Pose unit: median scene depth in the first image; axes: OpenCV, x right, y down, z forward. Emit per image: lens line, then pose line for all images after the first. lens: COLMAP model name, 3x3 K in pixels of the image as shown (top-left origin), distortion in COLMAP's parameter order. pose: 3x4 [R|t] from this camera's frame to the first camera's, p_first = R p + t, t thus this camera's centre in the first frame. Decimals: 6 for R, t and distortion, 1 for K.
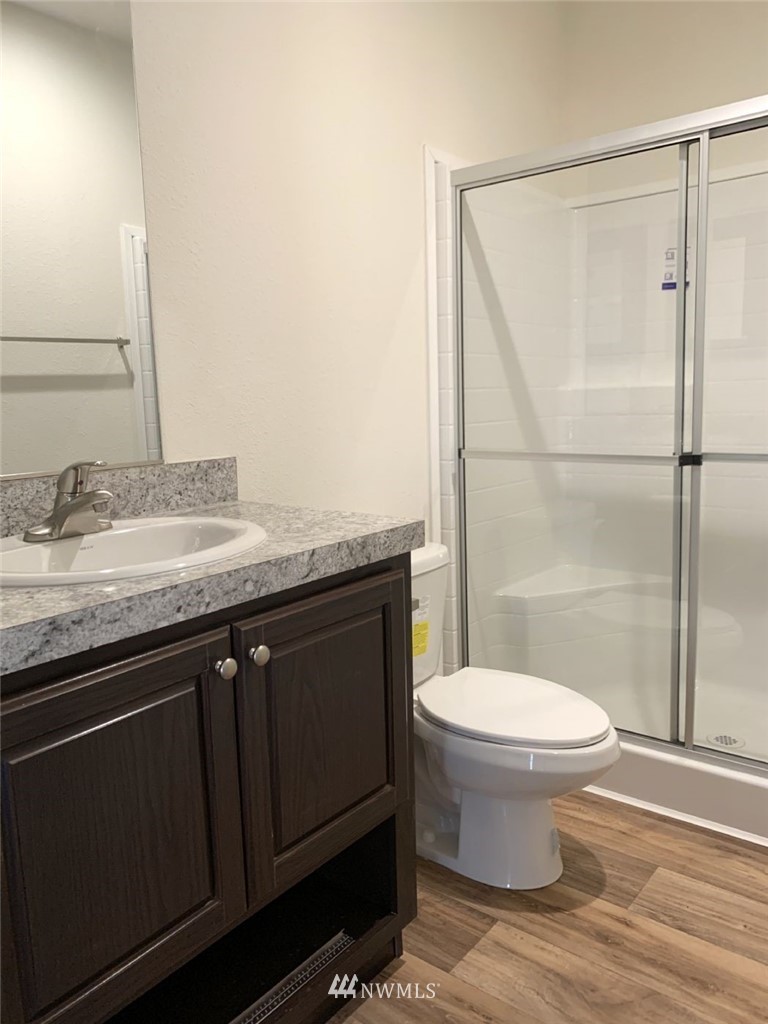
lens RADIAL K [[780.3, 0, 386.3], [0, 780.3, 507.0], [0, 0, 1]] dist [0.021749, -0.017057]
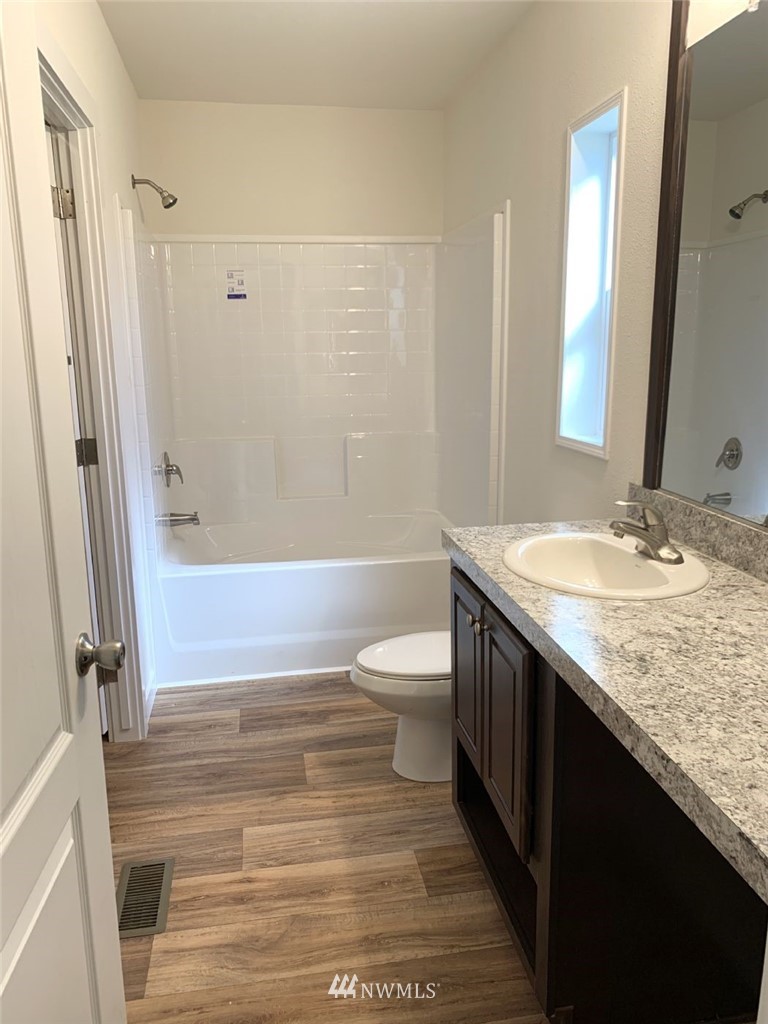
lens RADIAL K [[780.3, 0, 384.8], [0, 780.3, 511.8], [0, 0, 1]] dist [0.021749, -0.017057]
pose [[0.663984, -0.131110, 0.736163, -0.398633], [0.099623, 0.991242, 0.086685, -0.137437], [-0.741081, 0.015781, 0.671230, 0.000037]]
